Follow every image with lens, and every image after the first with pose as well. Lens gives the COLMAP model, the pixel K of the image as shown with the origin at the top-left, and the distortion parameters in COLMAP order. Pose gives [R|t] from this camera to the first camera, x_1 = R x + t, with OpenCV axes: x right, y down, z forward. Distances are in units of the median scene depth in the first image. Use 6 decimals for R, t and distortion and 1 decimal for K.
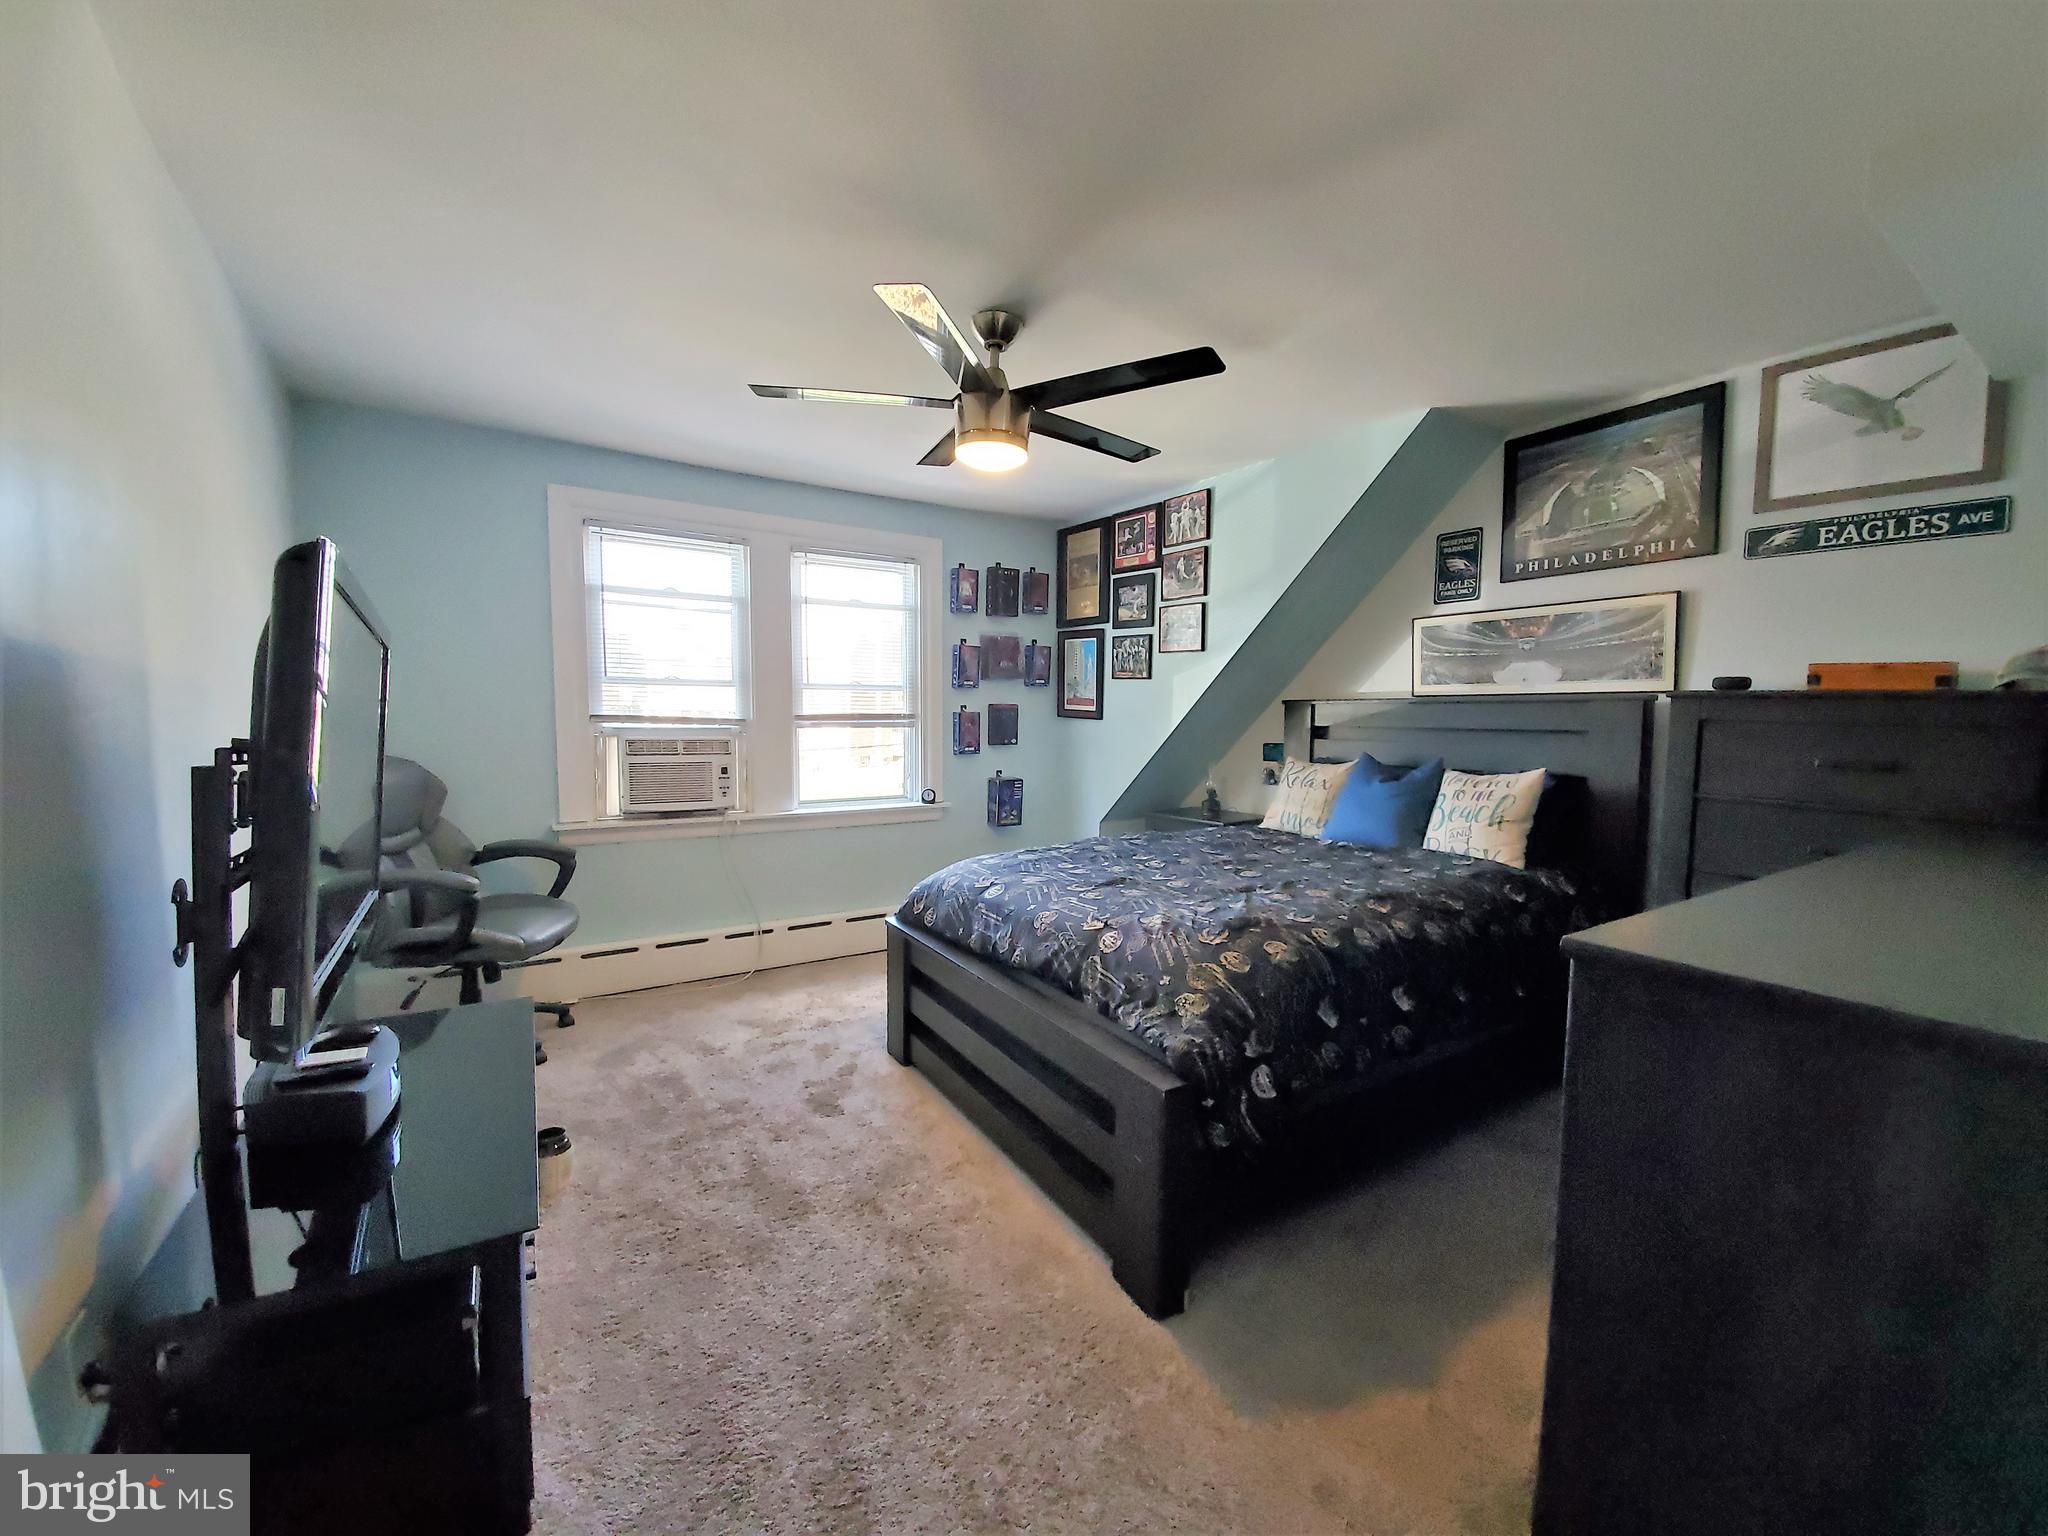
lens RADIAL K [[808.9, 0, 1040.6], [0, 808.9, 766.4], [0, 0, 1]] dist [-0.002129, -0.007940]
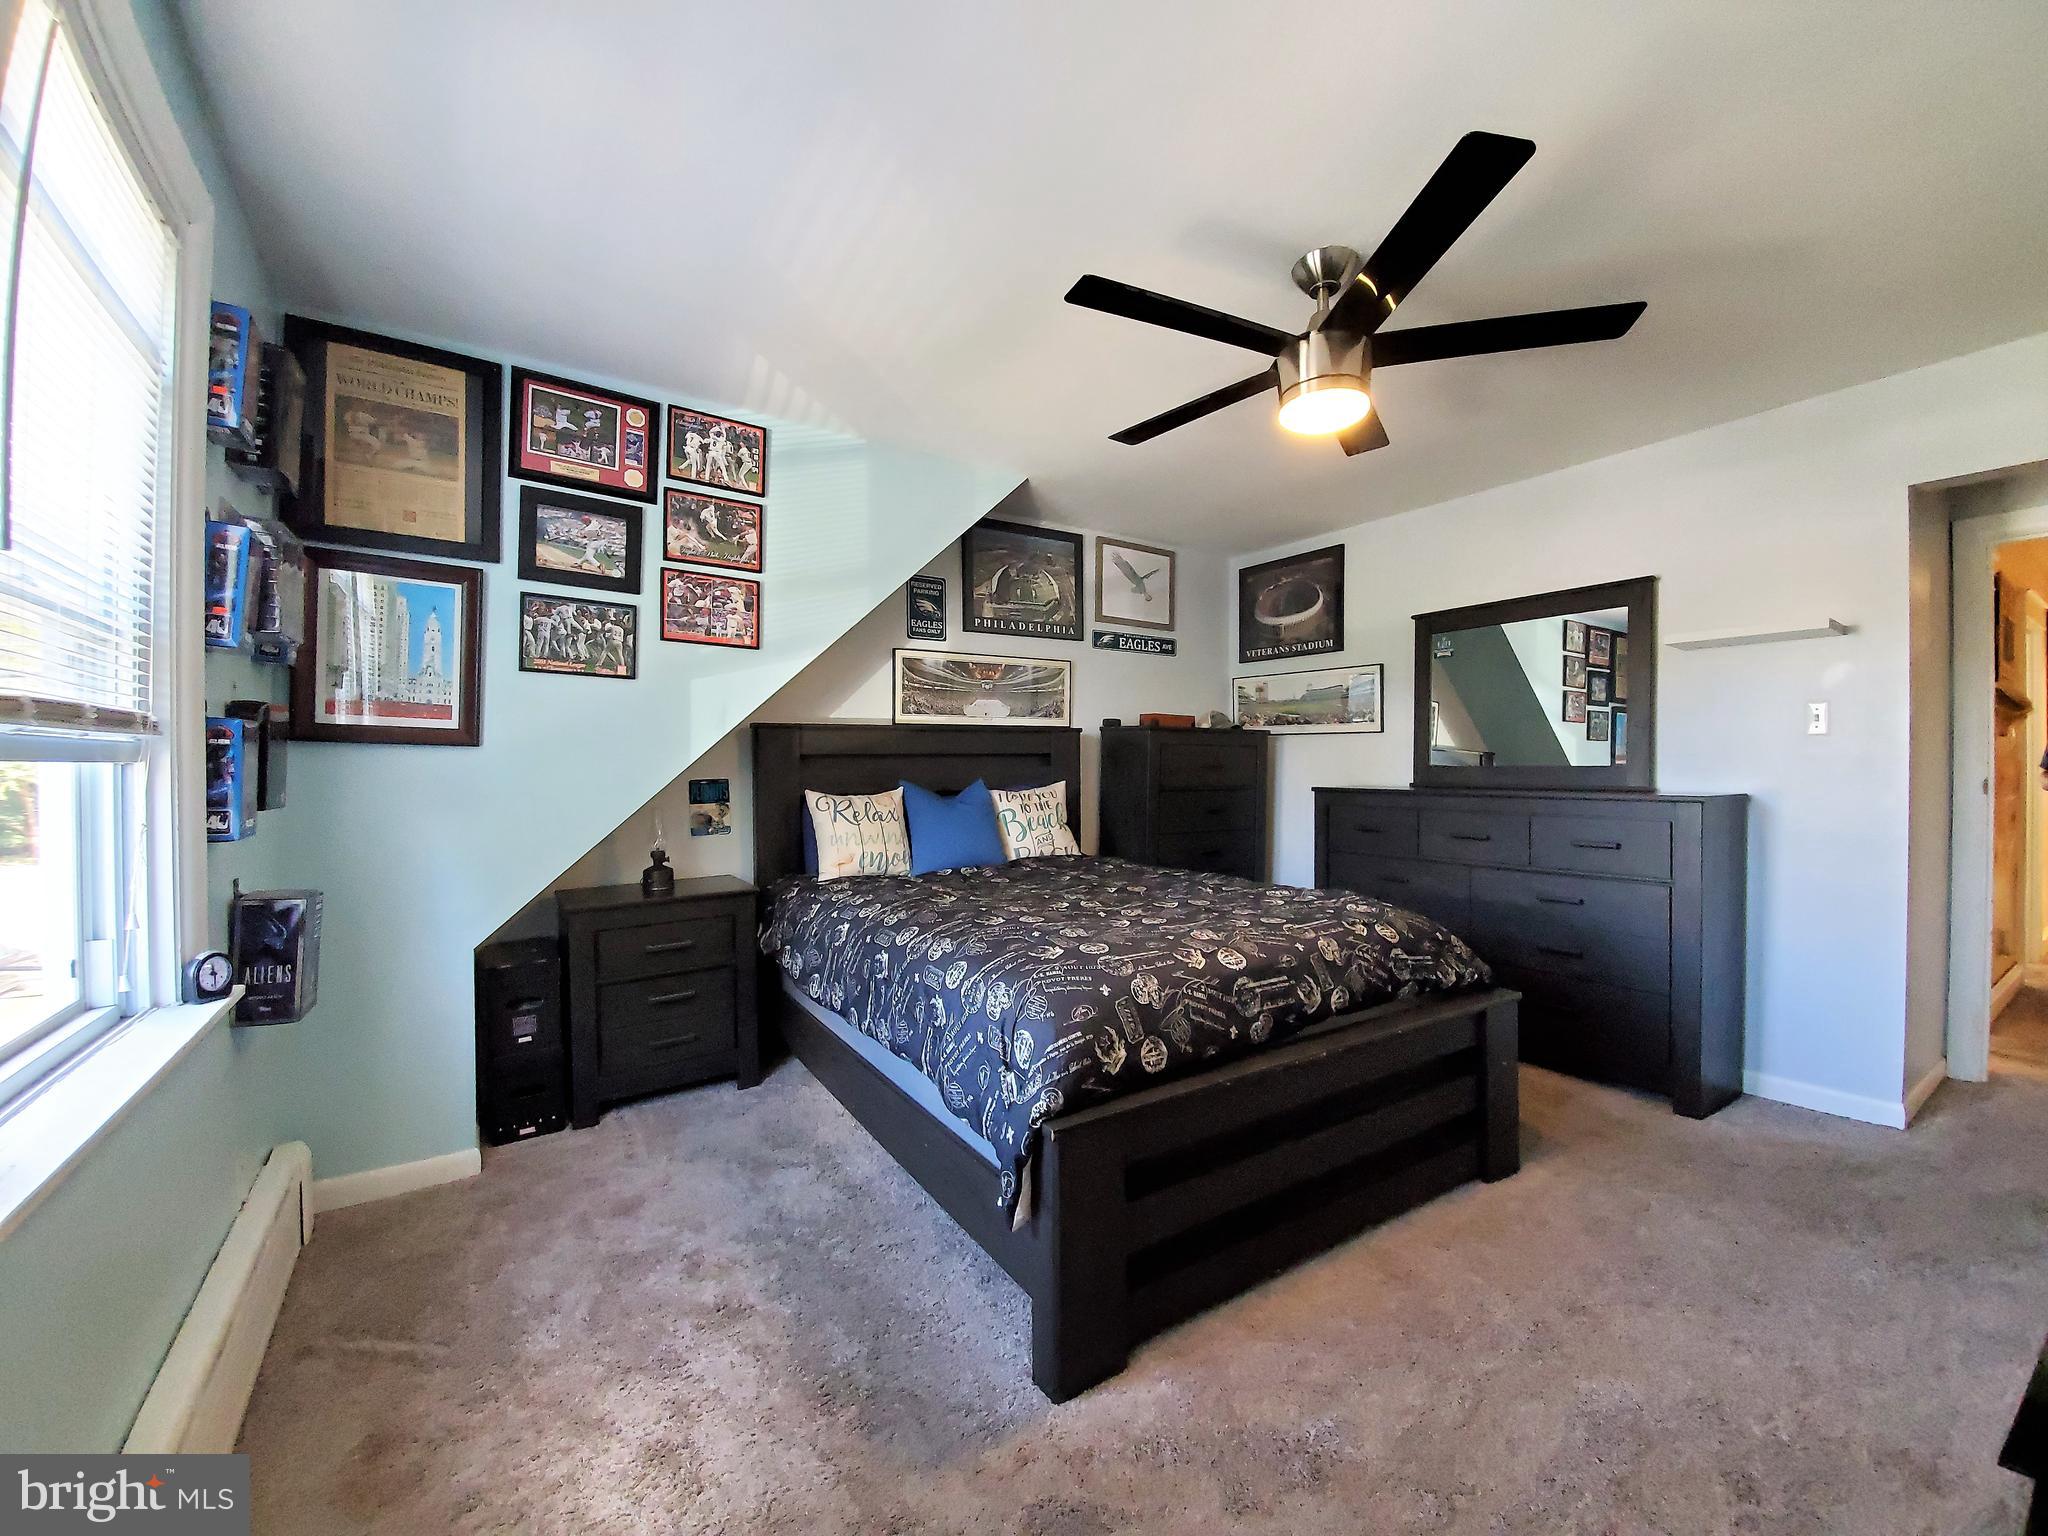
lens RADIAL K [[808.9, 0, 1037.6], [0, 808.9, 769.0], [0, 0, 1]] dist [-0.002129, -0.007940]
pose [[-0.014694, -0.012068, 0.999819, -0.558601], [0.075717, 0.997043, 0.013147, -0.029798], [-0.997021, 0.075897, -0.013736, 0.832822]]
